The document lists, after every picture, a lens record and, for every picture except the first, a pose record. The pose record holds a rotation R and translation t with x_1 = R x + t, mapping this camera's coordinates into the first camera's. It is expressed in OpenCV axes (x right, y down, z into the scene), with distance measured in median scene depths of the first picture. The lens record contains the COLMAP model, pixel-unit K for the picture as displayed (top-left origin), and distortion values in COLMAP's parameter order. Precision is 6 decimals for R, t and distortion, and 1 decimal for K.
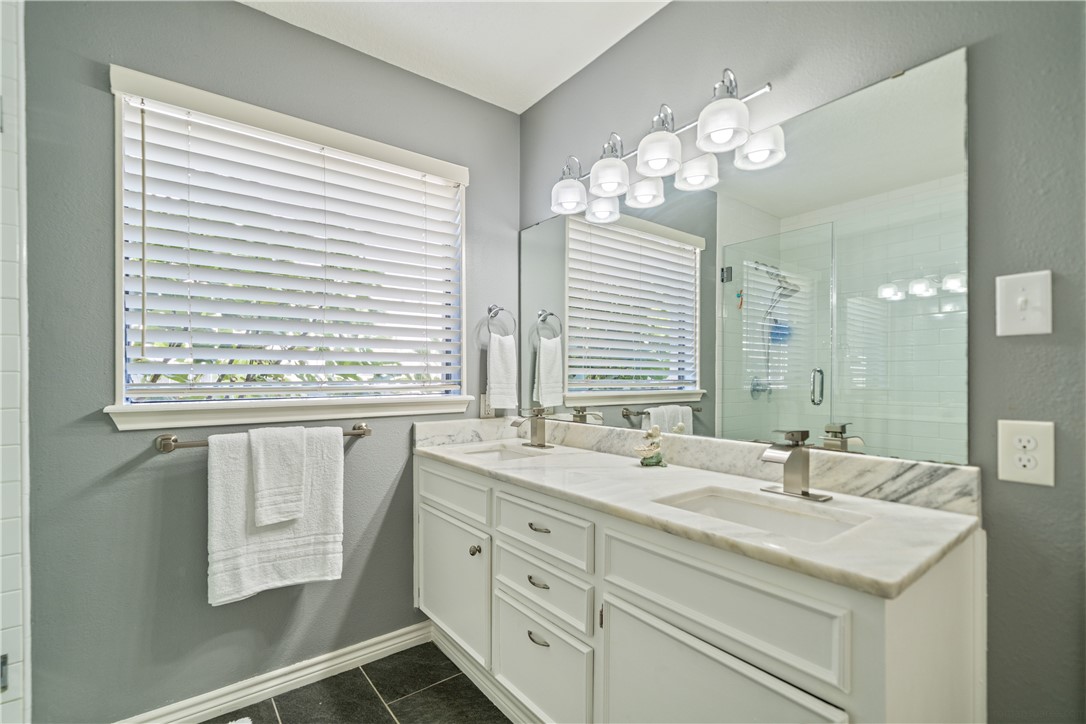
lens RADIAL K [[484.0, 0, 536.7], [0, 484.0, 370.2], [0, 0, 1]] dist [0.000731, 0.000048]
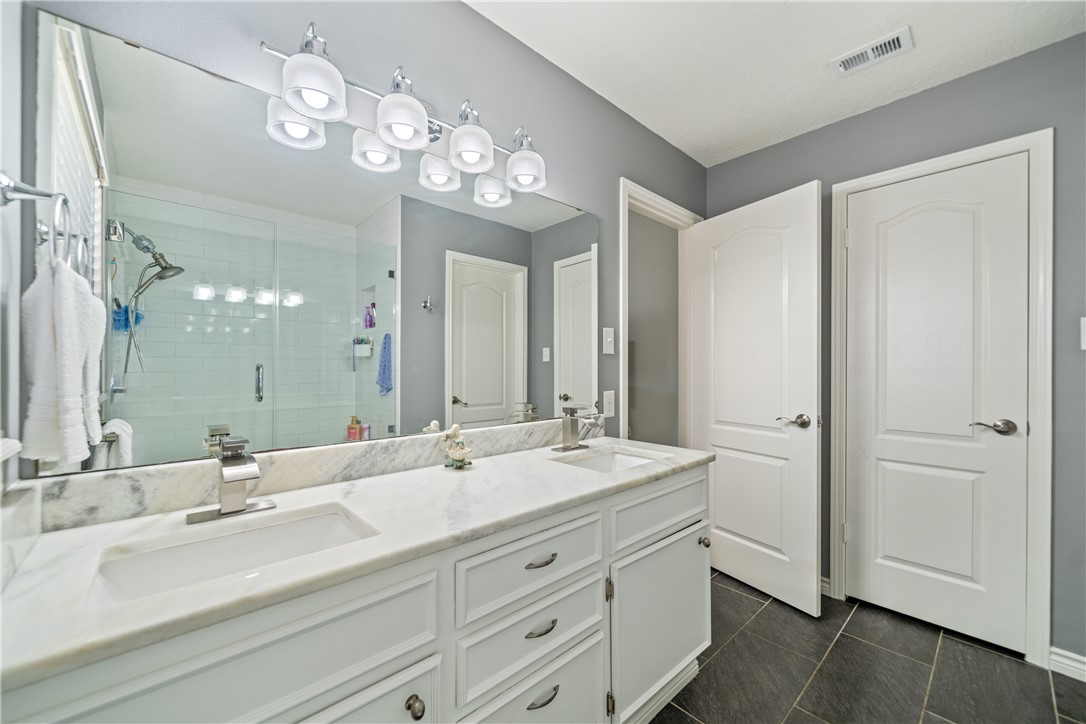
lens RADIAL K [[415.4, 0, 548.6], [0, 415.4, 369.7], [0, 0, 1]] dist [0.001298, 0.000036]
pose [[-0.091419, 0.004102, 0.995804, -0.624896], [-0.008975, 0.999948, -0.004942, 0.009094], [-0.995772, -0.009389, -0.091377, 0.956526]]
